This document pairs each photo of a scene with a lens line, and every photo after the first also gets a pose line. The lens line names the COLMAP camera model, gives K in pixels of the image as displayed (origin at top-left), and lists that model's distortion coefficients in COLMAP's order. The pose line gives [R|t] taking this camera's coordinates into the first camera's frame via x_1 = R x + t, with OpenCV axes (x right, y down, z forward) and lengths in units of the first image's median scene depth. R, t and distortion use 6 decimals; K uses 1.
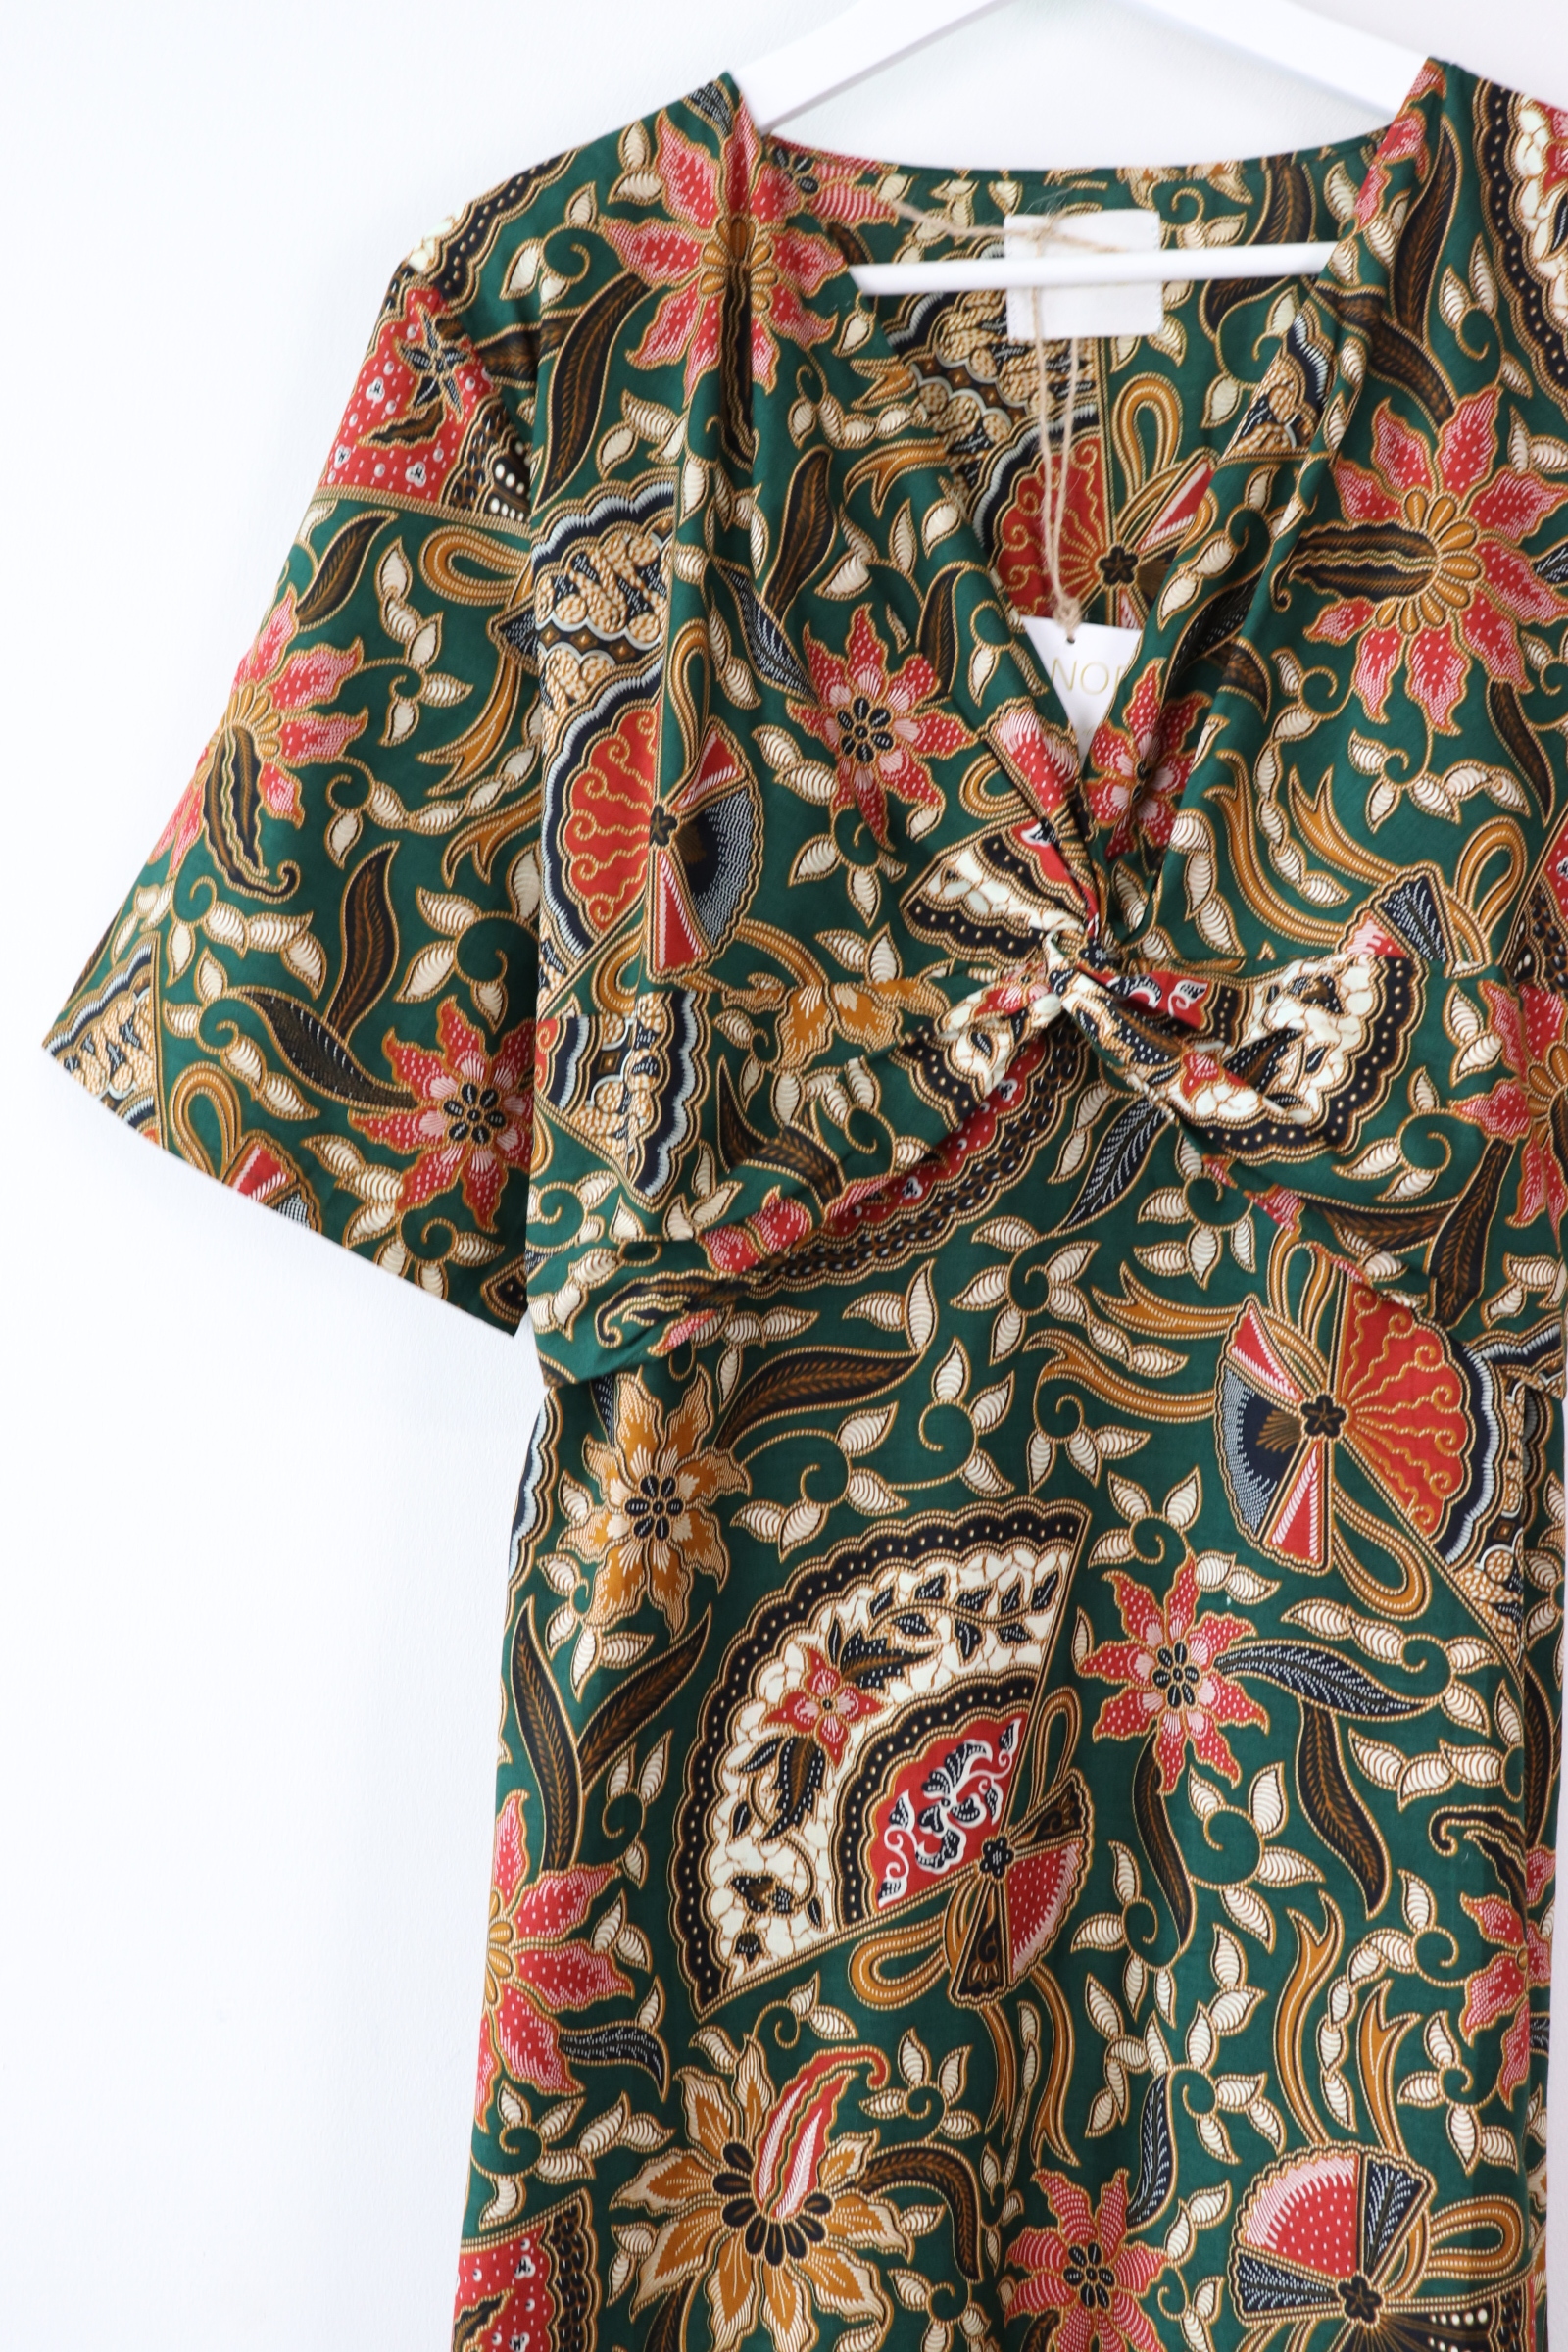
lens RADIAL K [[2621.8, 0, 785.0], [0, 2621.8, 1132.9], [0, 0, 1]] dist [-0.070393, 0.185012]
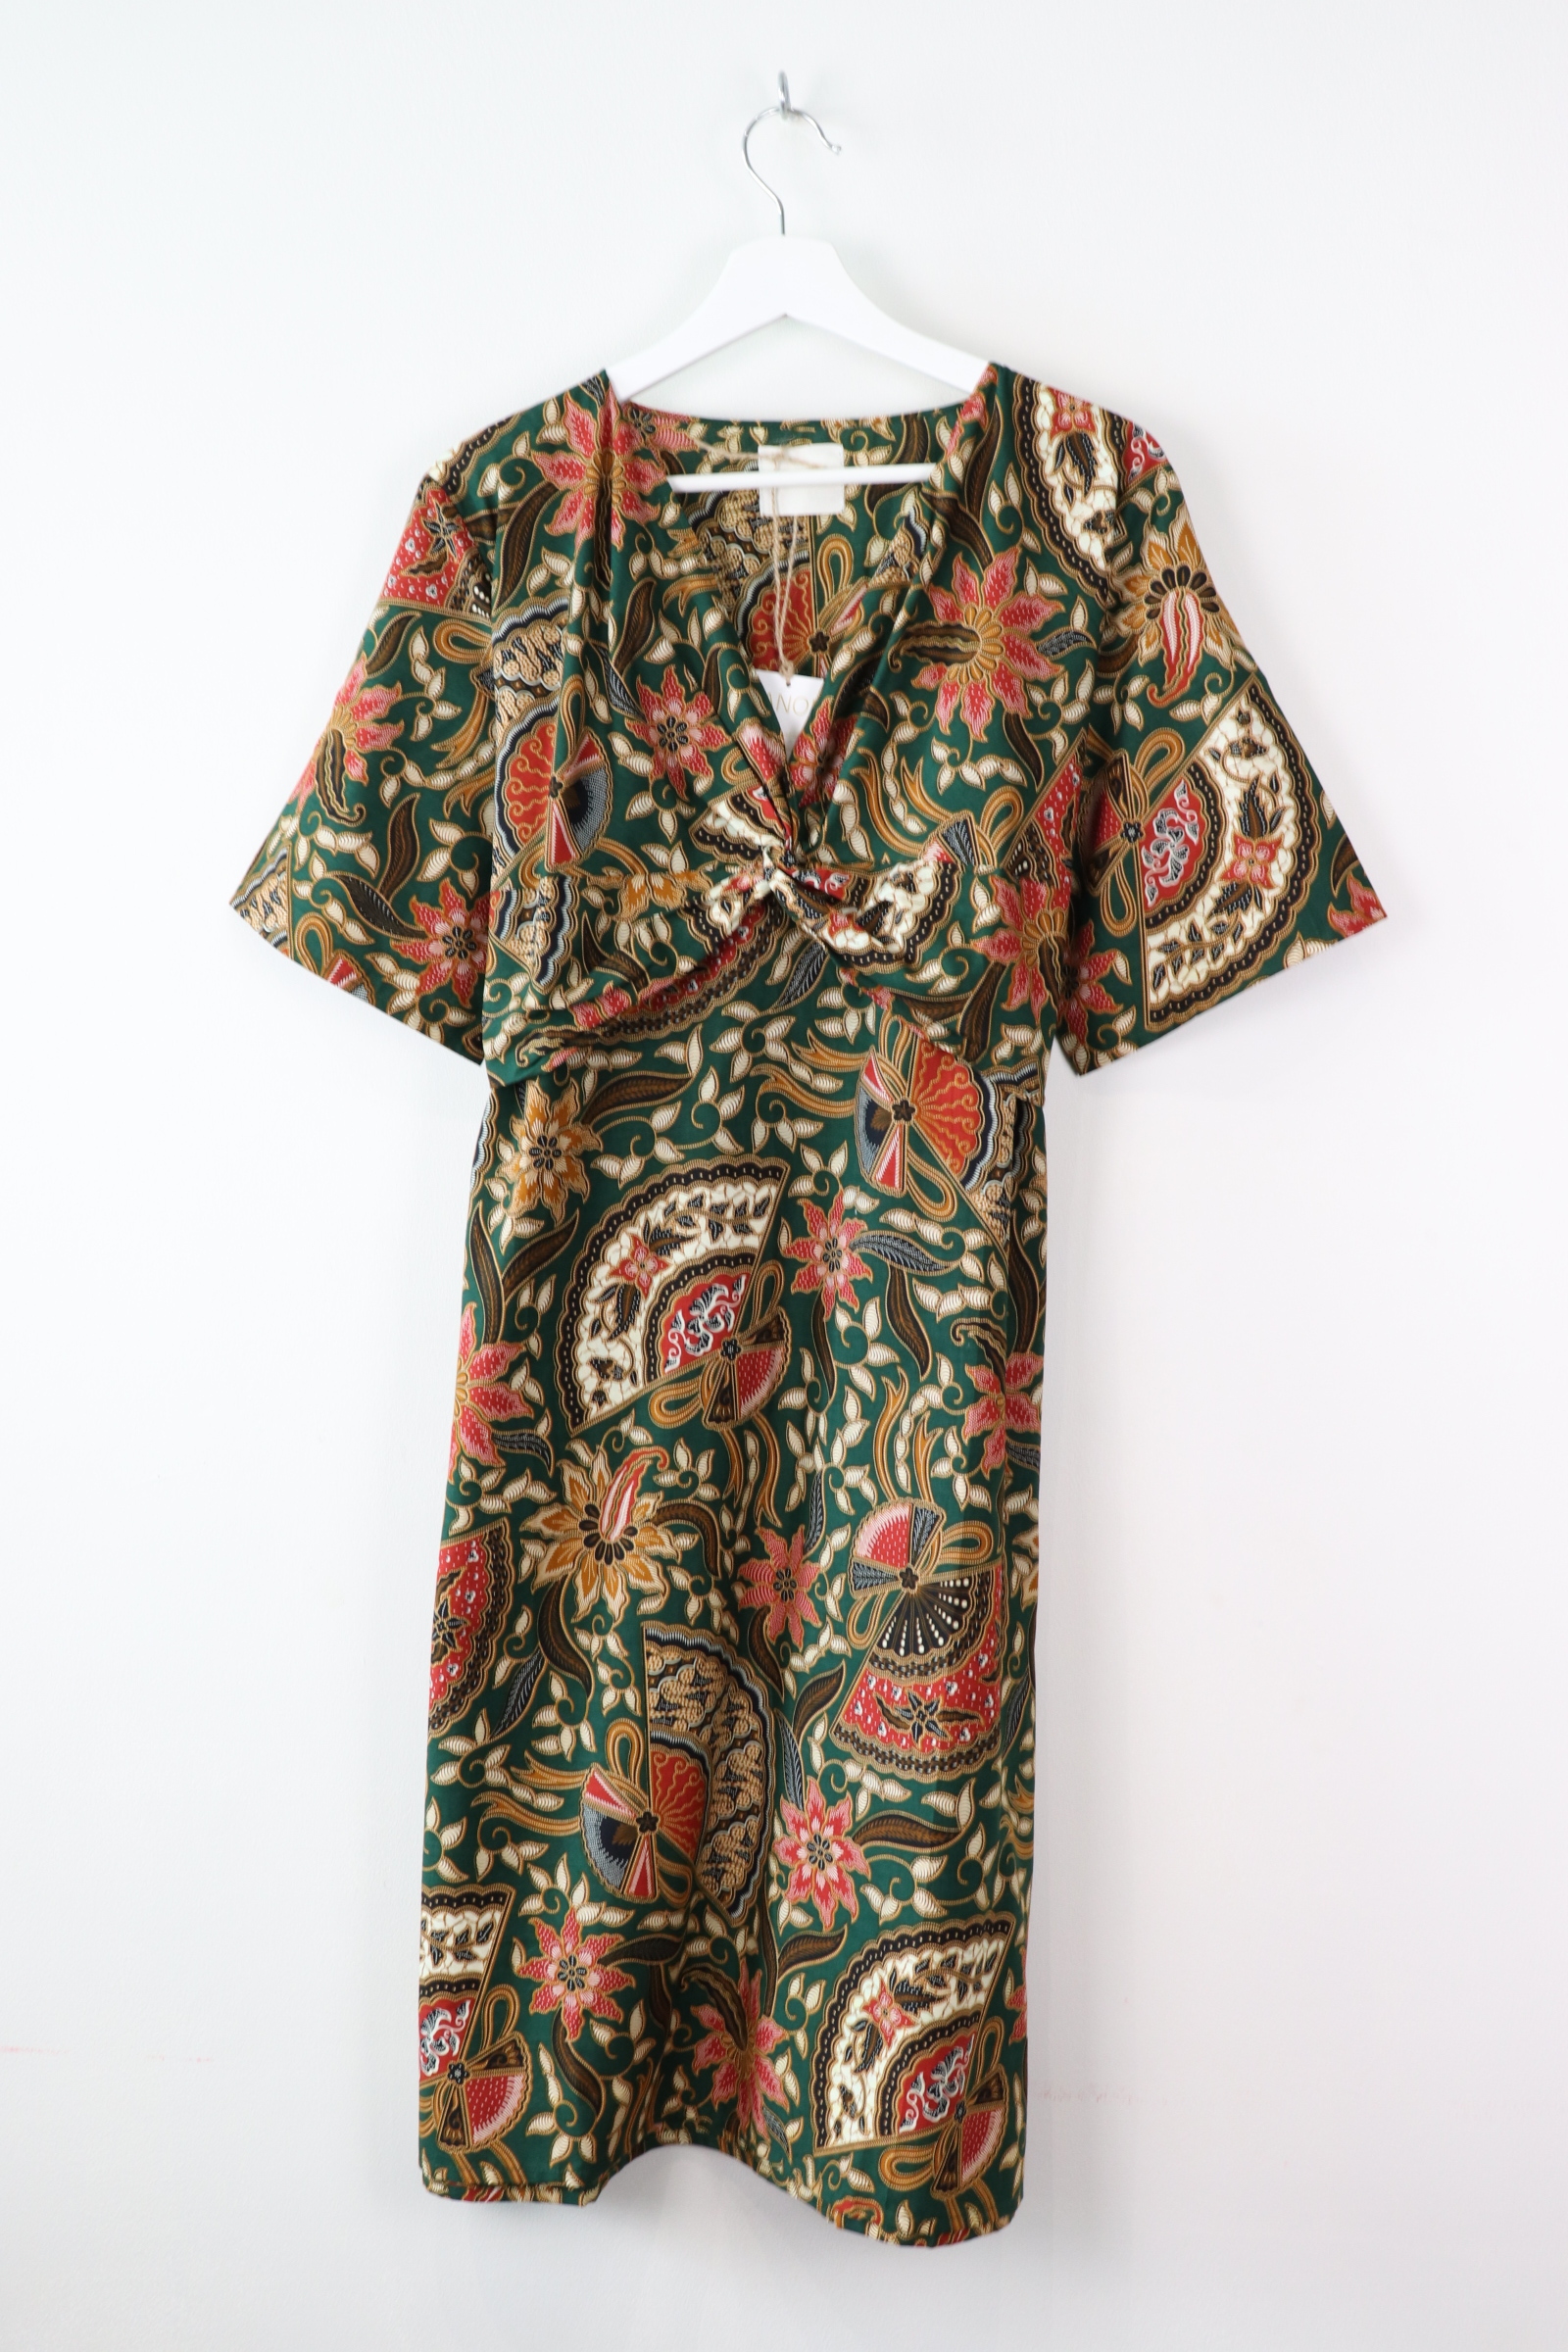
lens RADIAL K [[2382.6, 0, 784.9], [0, 2382.6, 1109.1], [0, 0, 1]] dist [-0.078823, 0.007042]
pose [[0.997858, 0.018319, -0.062800, 0.220599], [-0.015853, 0.999092, 0.039548, 0.040589], [0.063467, -0.038468, 0.997242, -0.664642]]
